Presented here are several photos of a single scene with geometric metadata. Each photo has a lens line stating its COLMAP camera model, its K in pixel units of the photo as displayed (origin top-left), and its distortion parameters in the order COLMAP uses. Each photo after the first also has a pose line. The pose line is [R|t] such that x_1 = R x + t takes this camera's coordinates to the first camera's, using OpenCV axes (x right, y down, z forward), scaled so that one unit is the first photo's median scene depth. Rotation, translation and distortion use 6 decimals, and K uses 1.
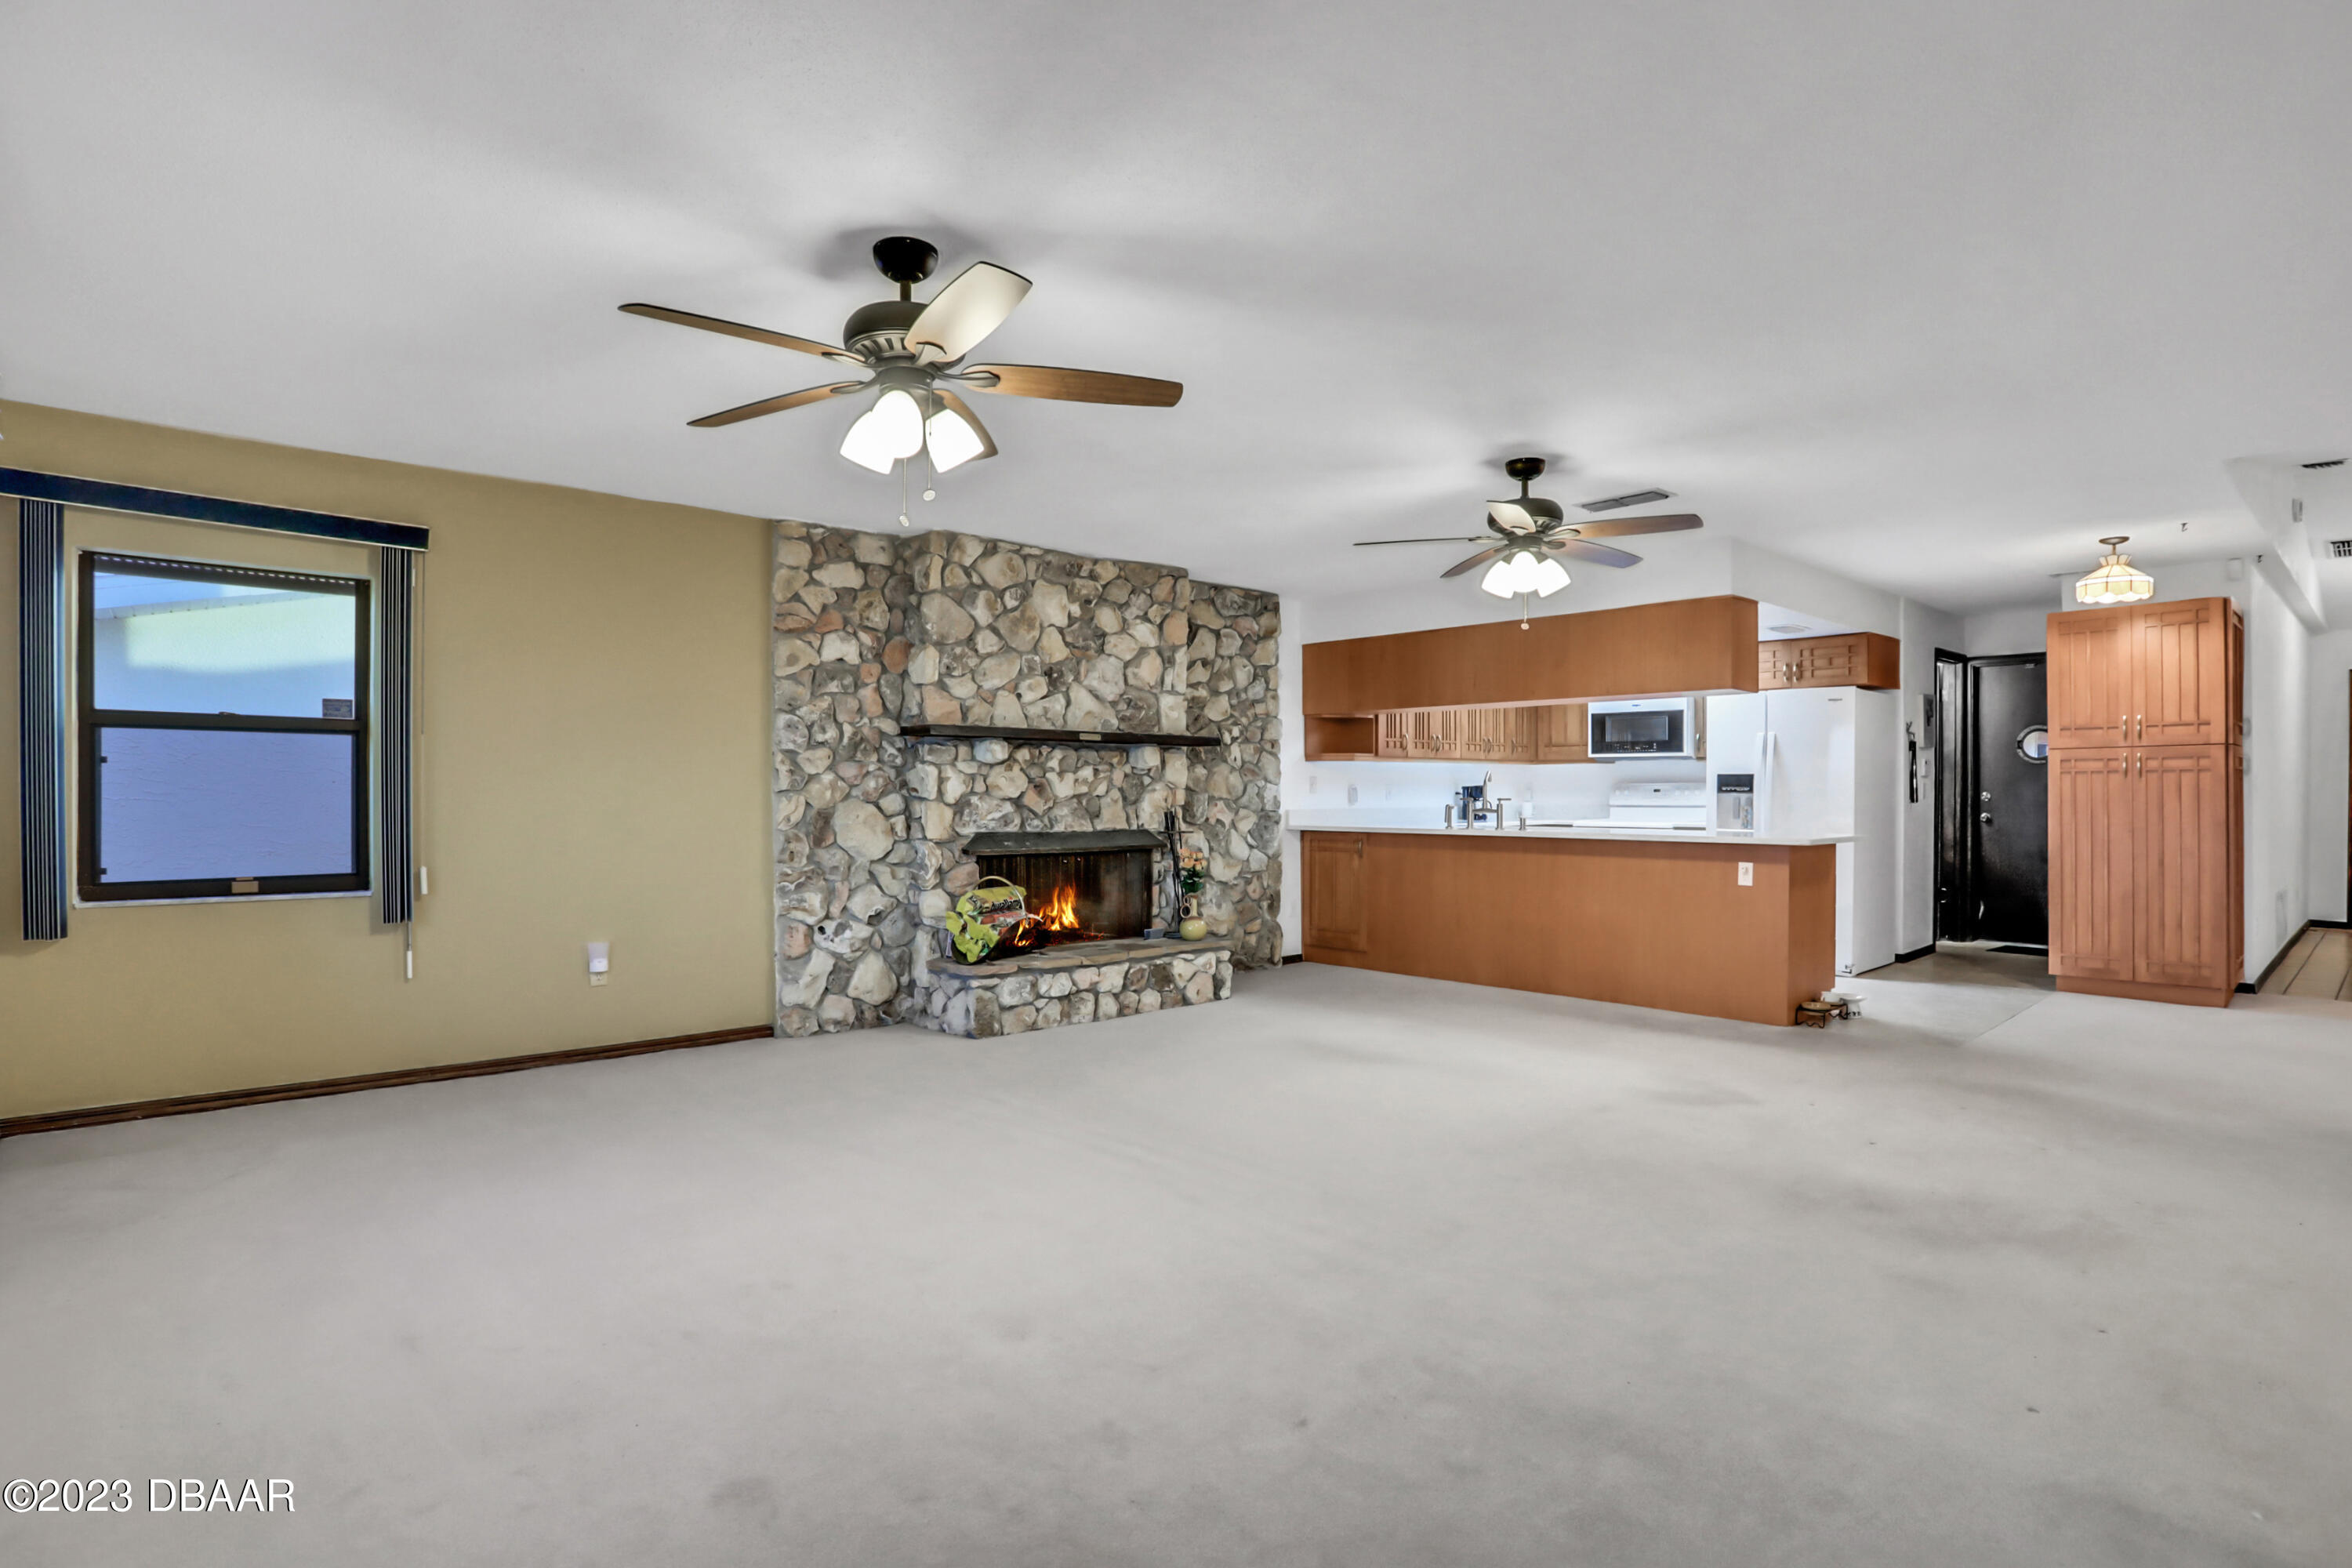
lens RADIAL K [[1193.1, 0, 1196.0], [0, 1193.1, 801.8], [0, 0, 1]] dist [-0.051471, 0.019794]
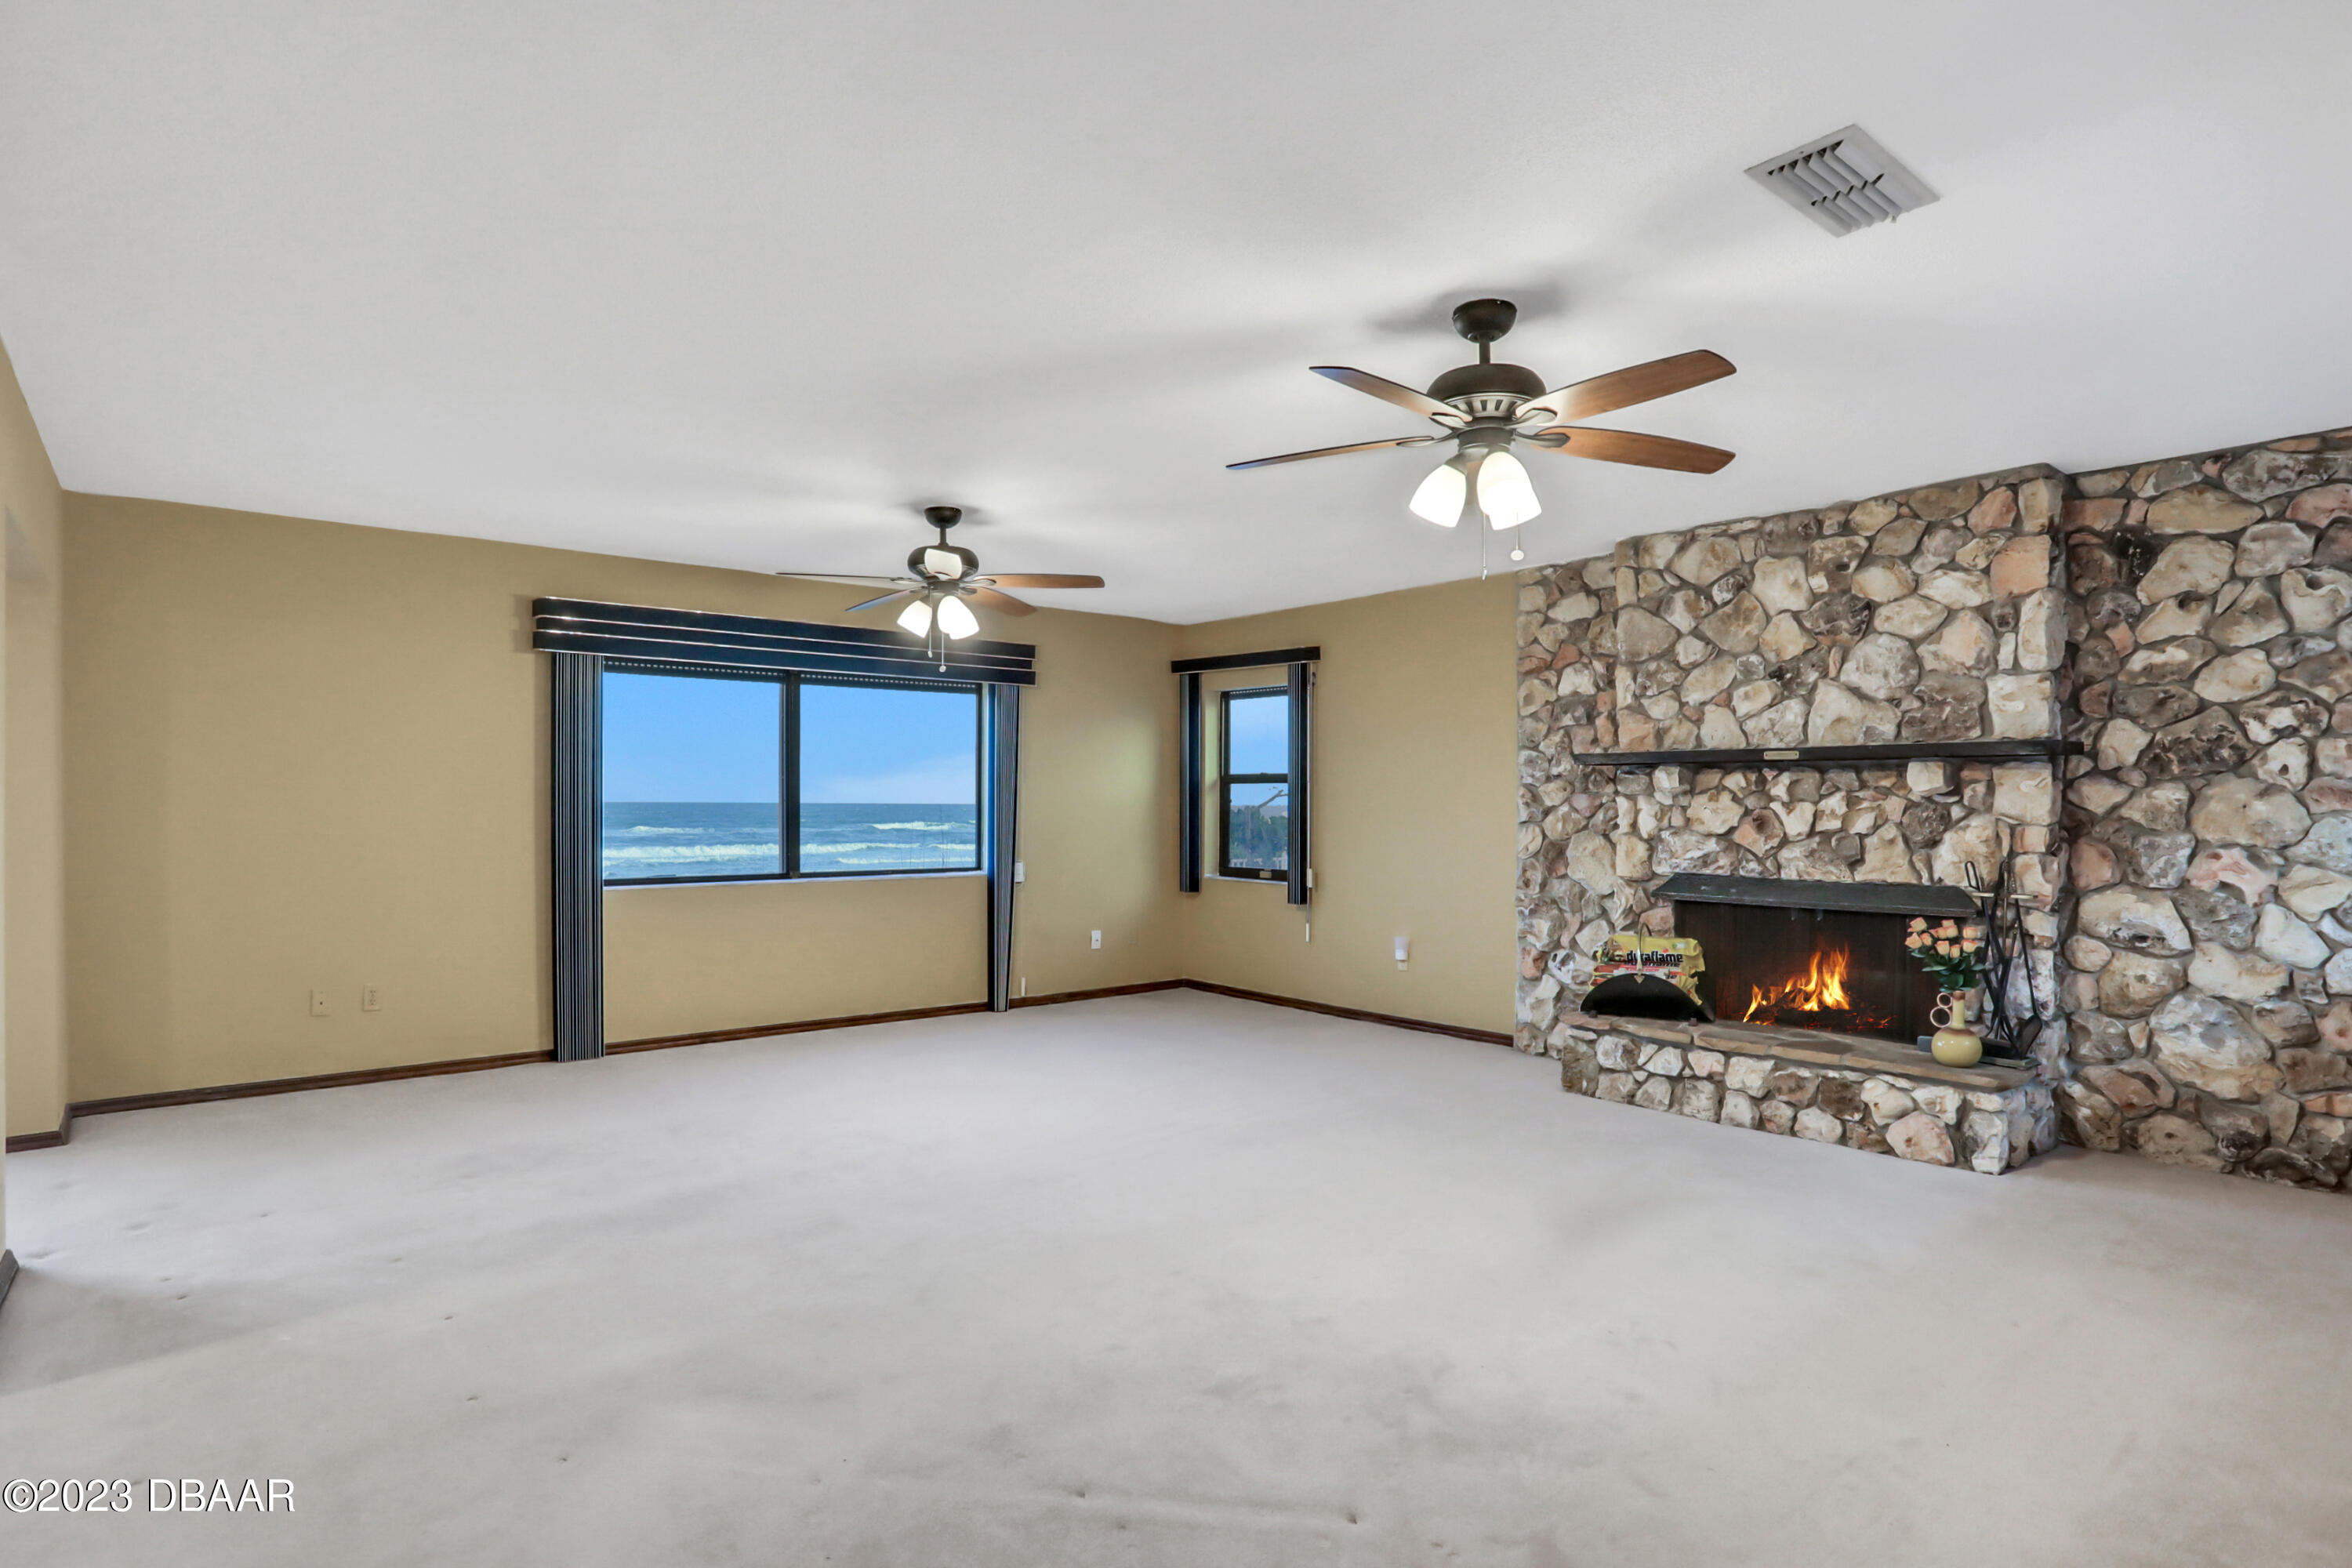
lens RADIAL K [[1255.6, 0, 1166.9], [0, 1255.6, 814.8], [0, 0, 1]] dist [-0.030253, 0.012645]
pose [[-0.043092, 0.004413, -0.999061, 0.695579], [-0.012817, 0.999906, 0.004969, -0.015040], [0.998989, 0.013019, -0.043032, 0.630580]]
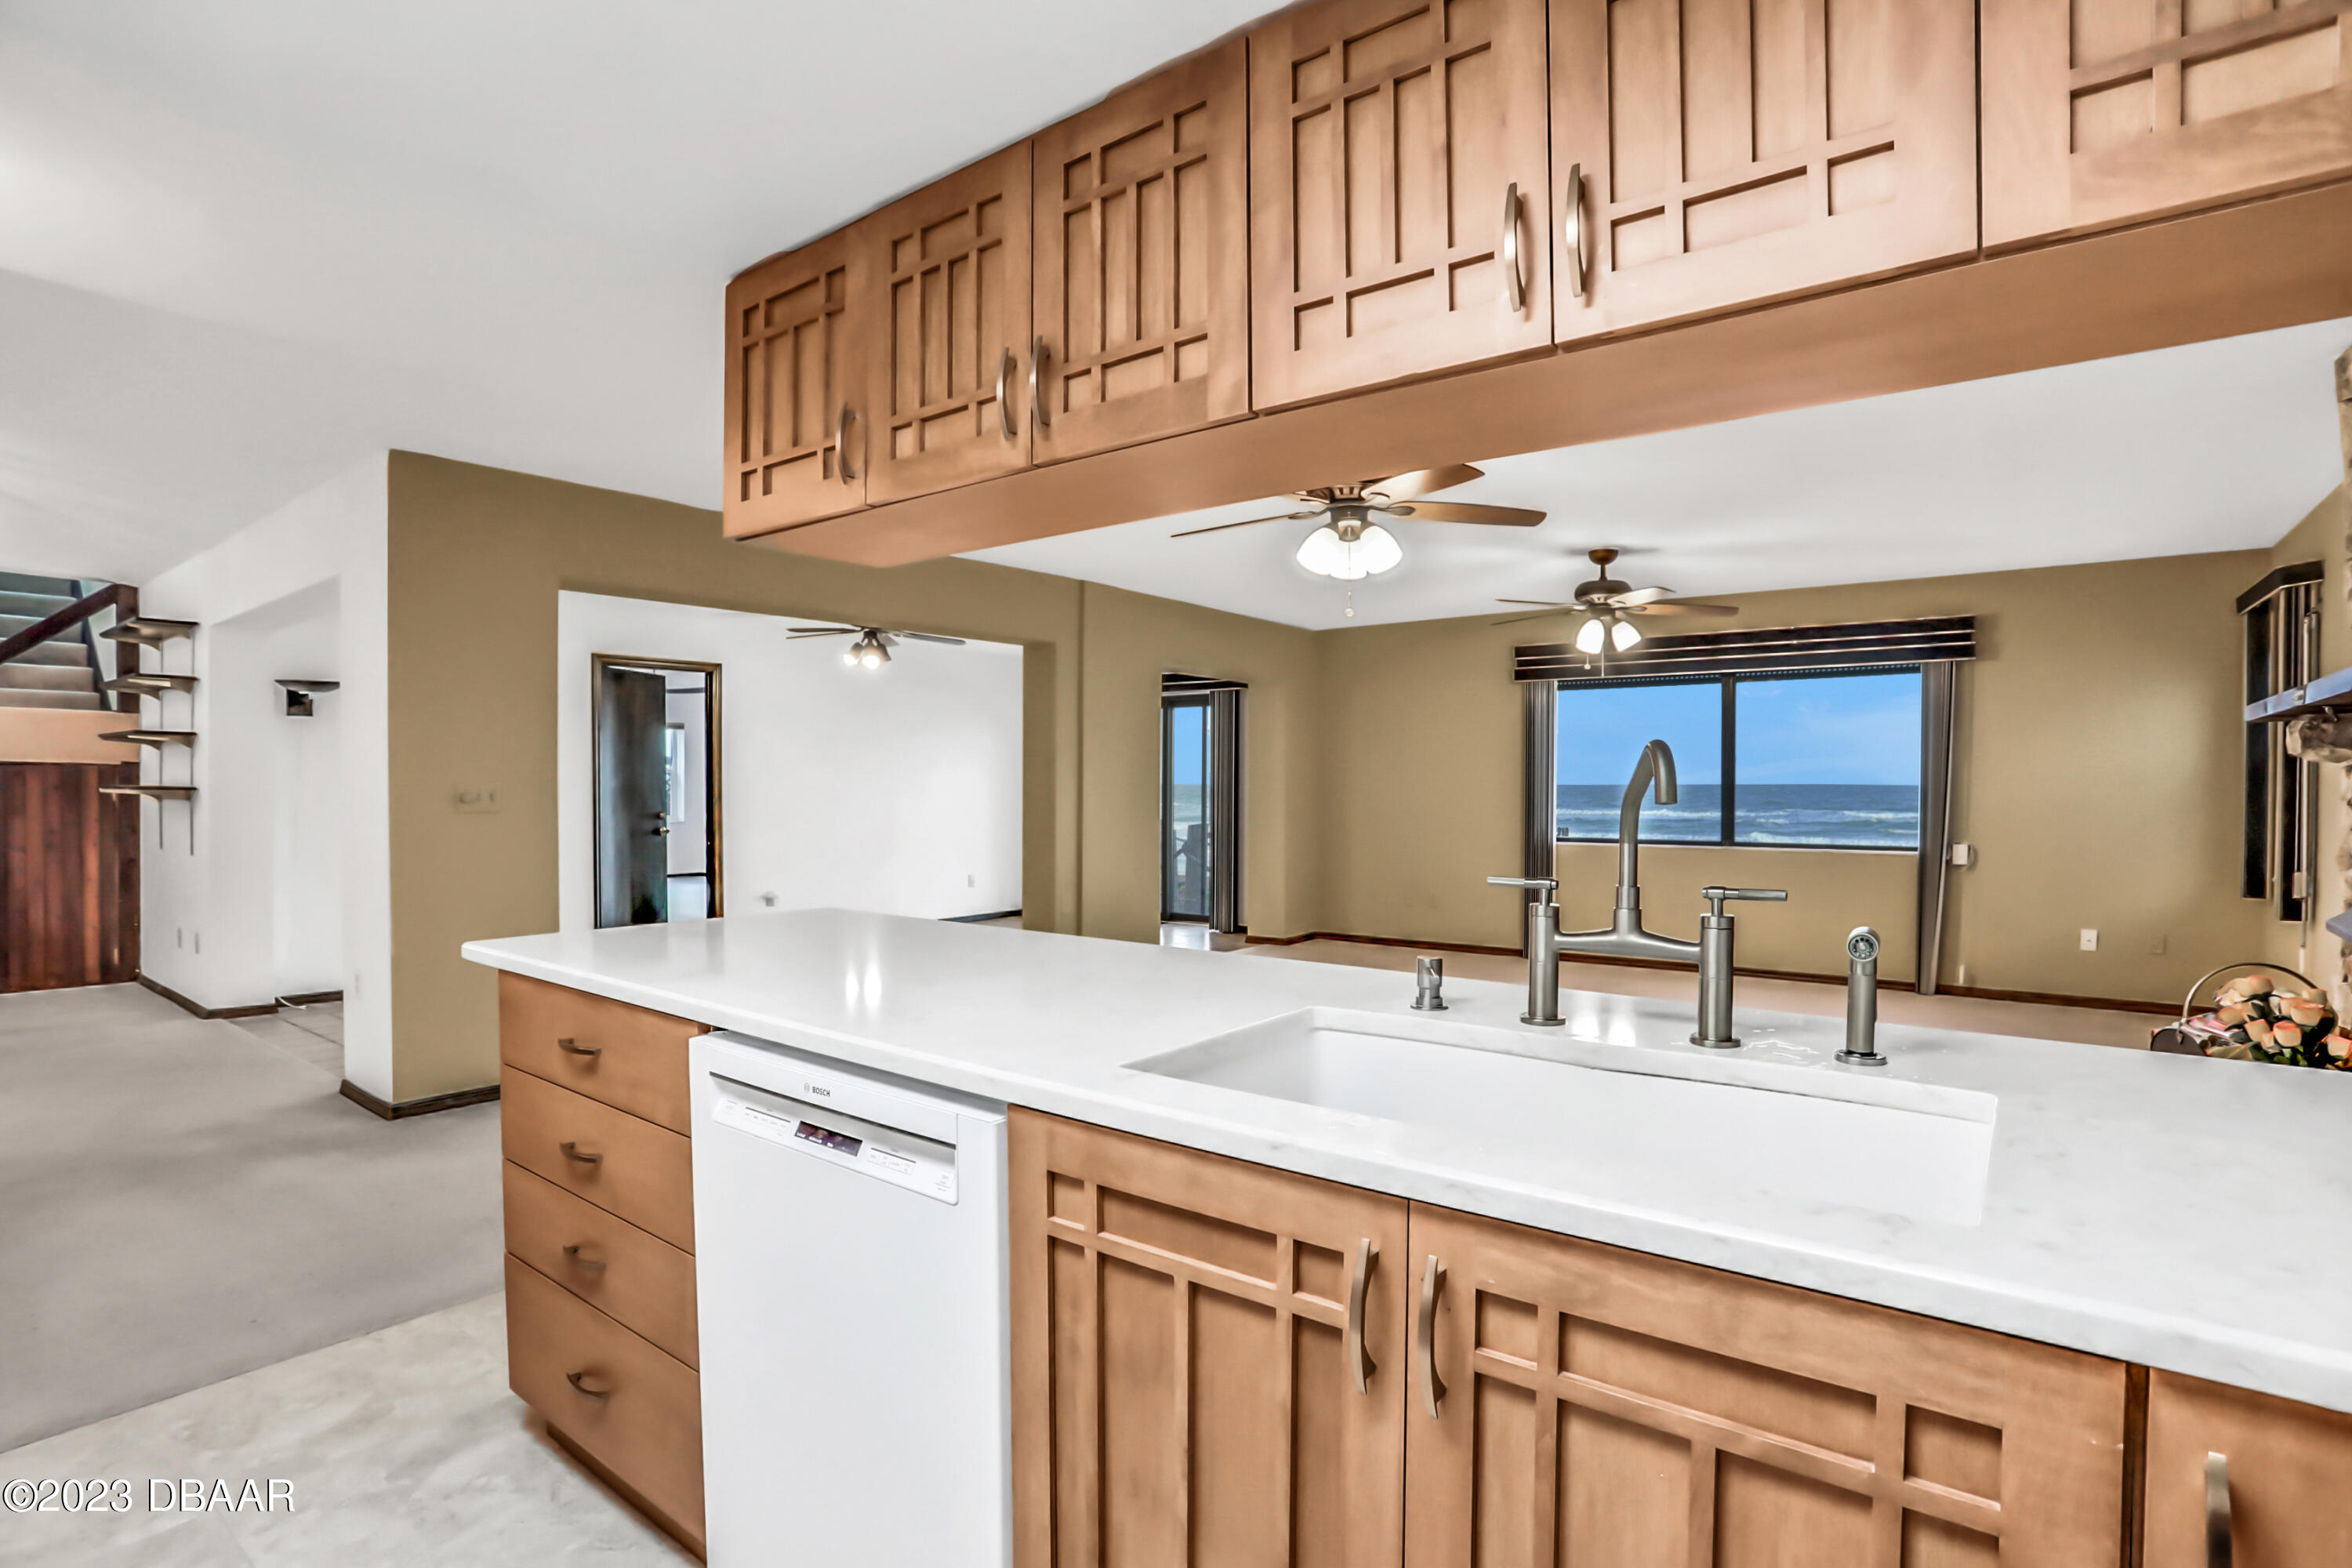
lens RADIAL K [[1193.1, 0, 1171.8], [0, 1193.1, 790.8], [0, 0, 1]] dist [-0.051471, 0.019794]
pose [[-0.980715, -0.004546, -0.195388, 0.428809], [-0.007454, 0.999872, 0.014149, -0.021175], [0.195299, 0.015333, -0.980624, 1.332273]]
